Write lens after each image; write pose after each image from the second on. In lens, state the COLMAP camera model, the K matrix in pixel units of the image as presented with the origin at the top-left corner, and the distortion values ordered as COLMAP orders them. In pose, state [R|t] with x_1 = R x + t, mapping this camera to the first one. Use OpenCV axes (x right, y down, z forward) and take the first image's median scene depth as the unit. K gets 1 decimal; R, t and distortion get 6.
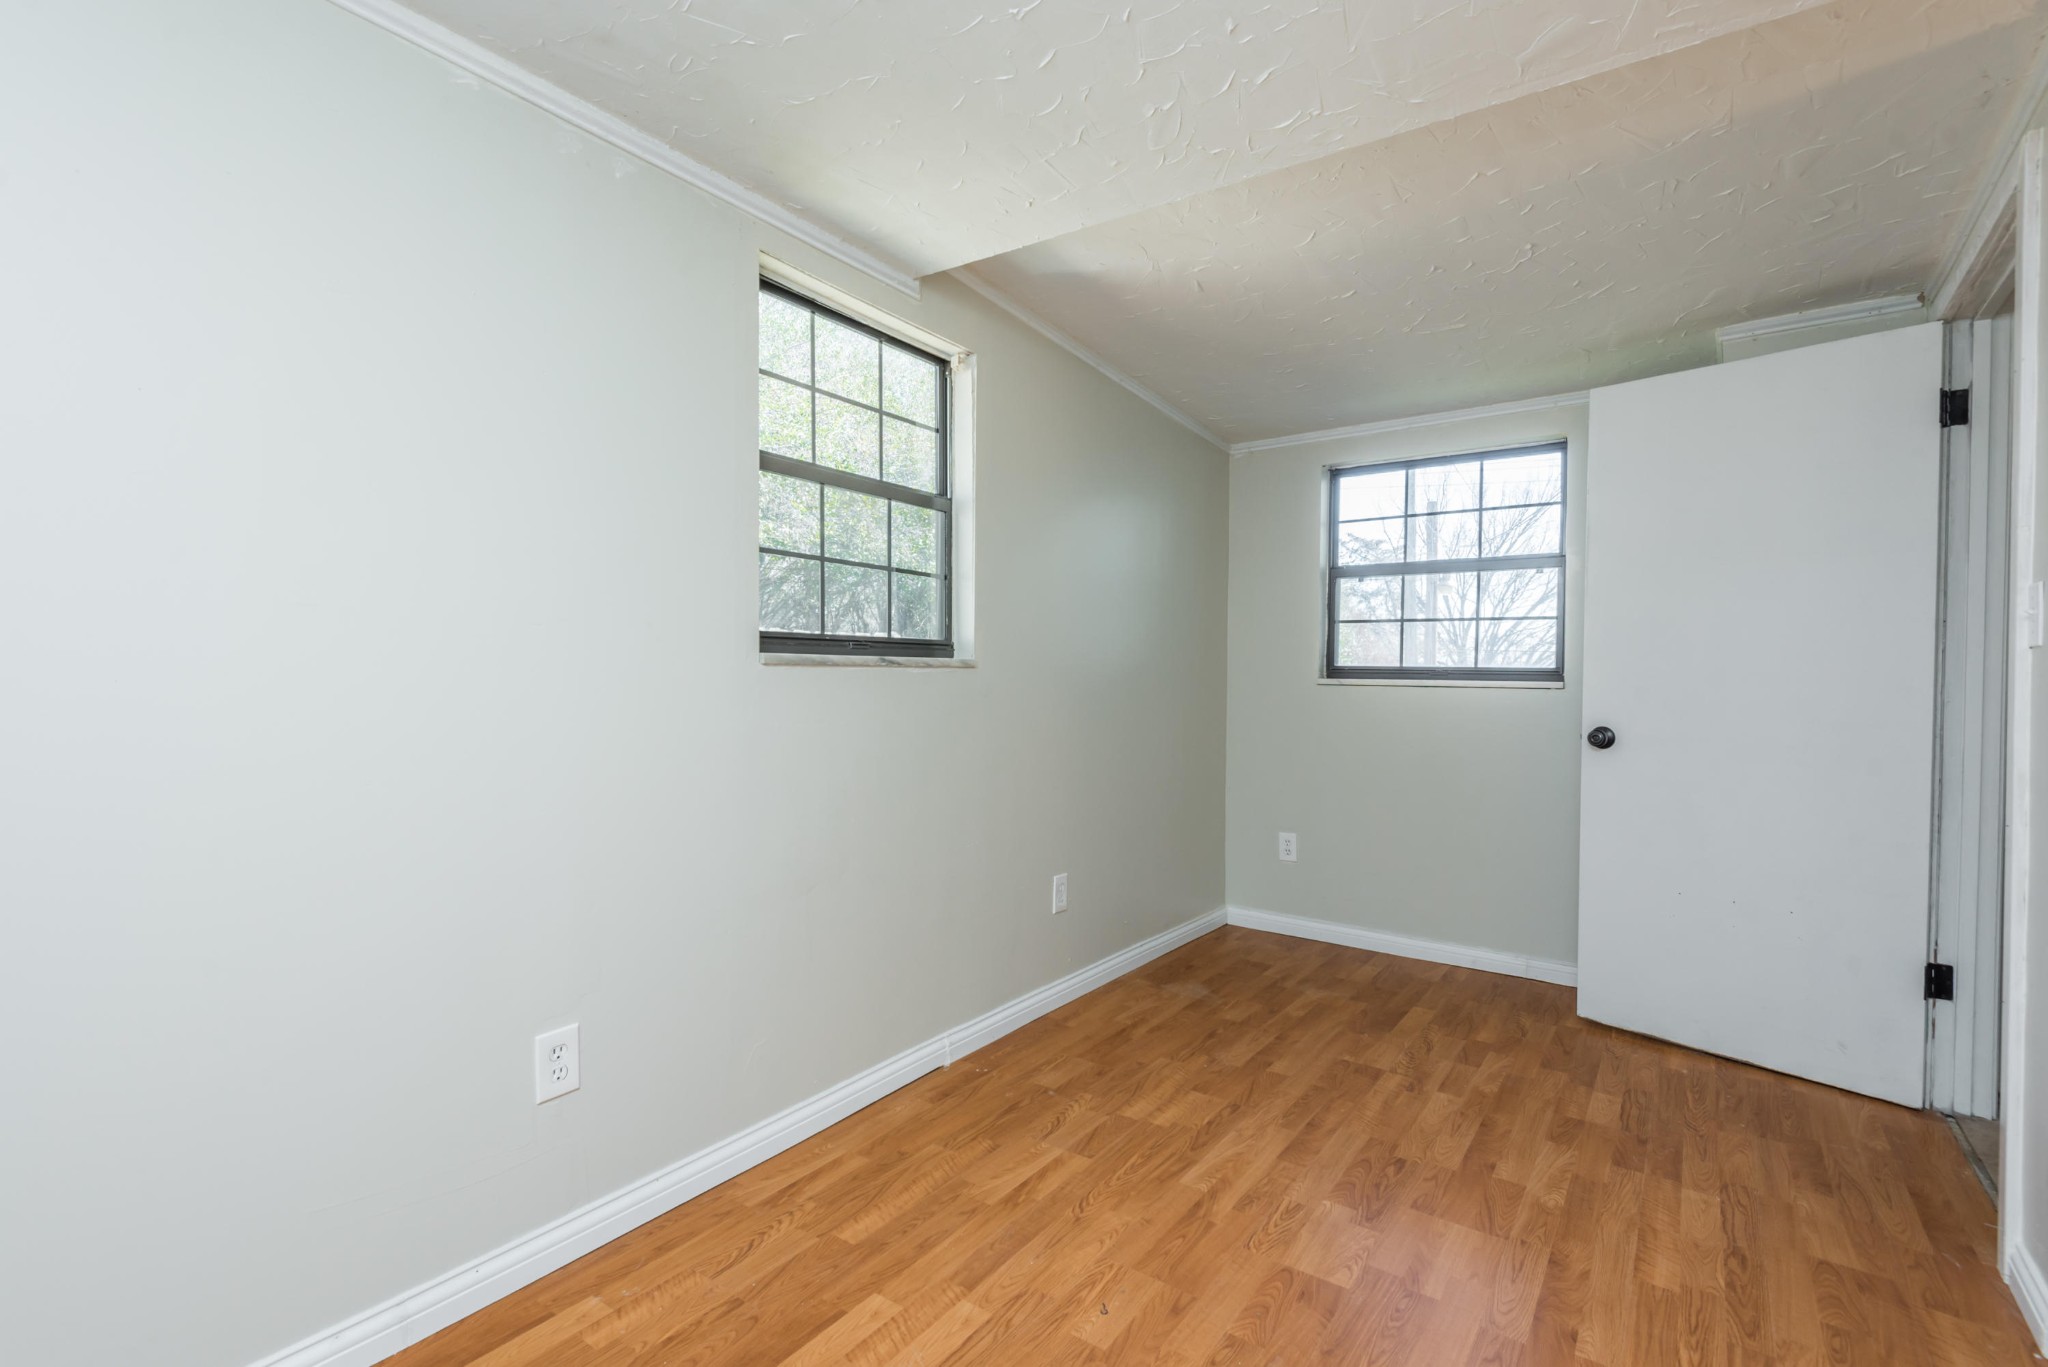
lens RADIAL K [[931.2, 0, 1024.3], [0, 931.2, 688.0], [0, 0, 1]] dist [0.019229, -0.009108]
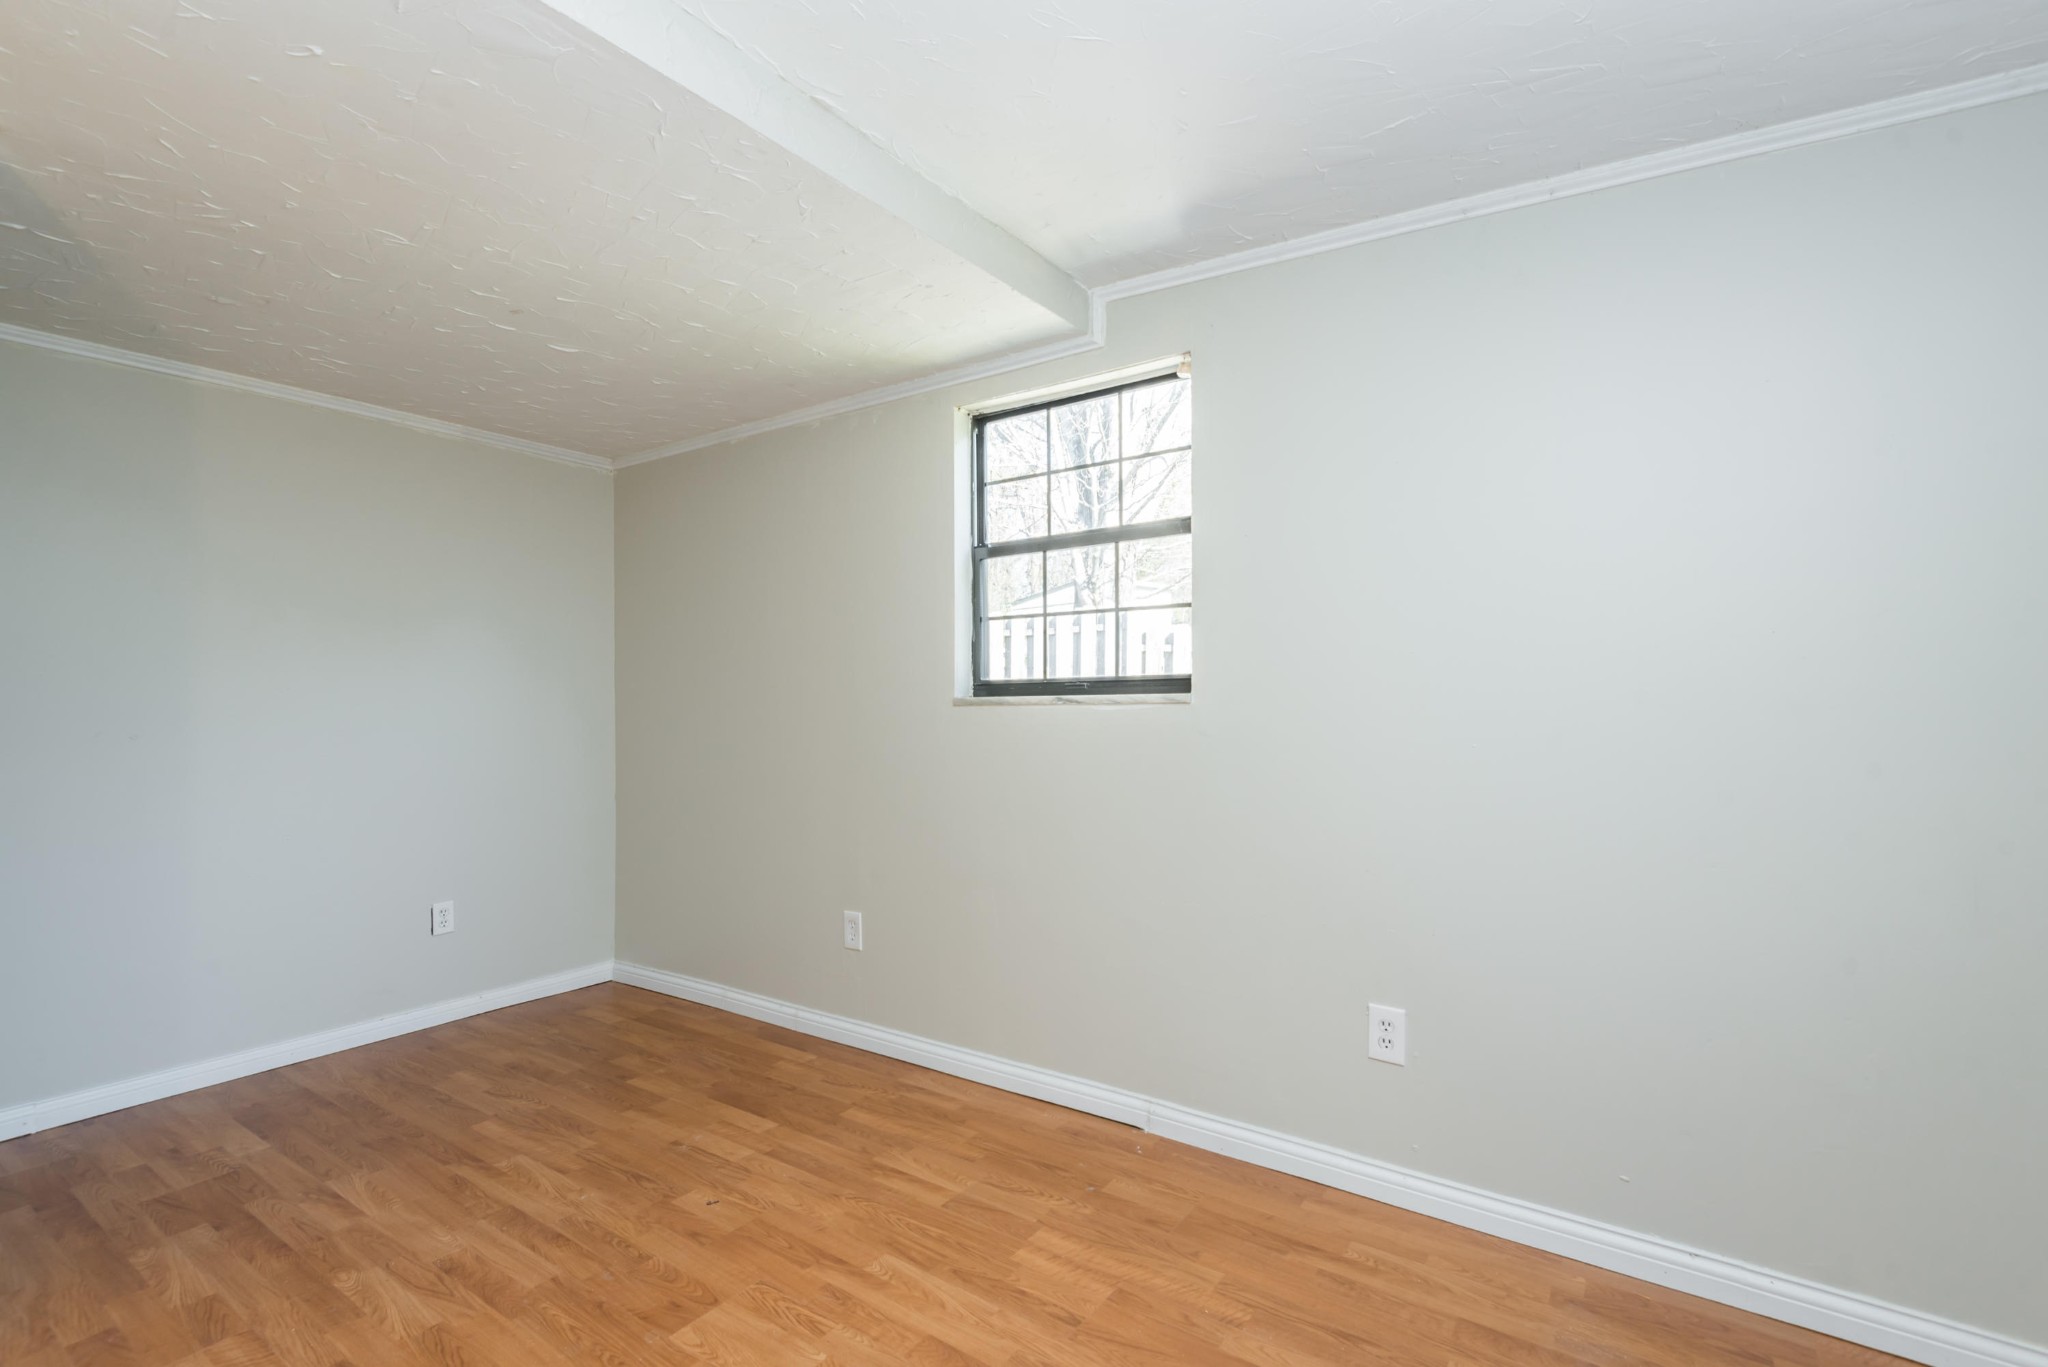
lens RADIAL K [[931.2, 0, 1022.7], [0, 931.2, 686.7], [0, 0, 1]] dist [0.019229, -0.009108]
pose [[0.026675, -0.019628, -0.999451, 1.042938], [-0.019589, 0.999605, -0.020154, -0.024303], [0.999452, 0.020116, 0.026280, 1.024188]]
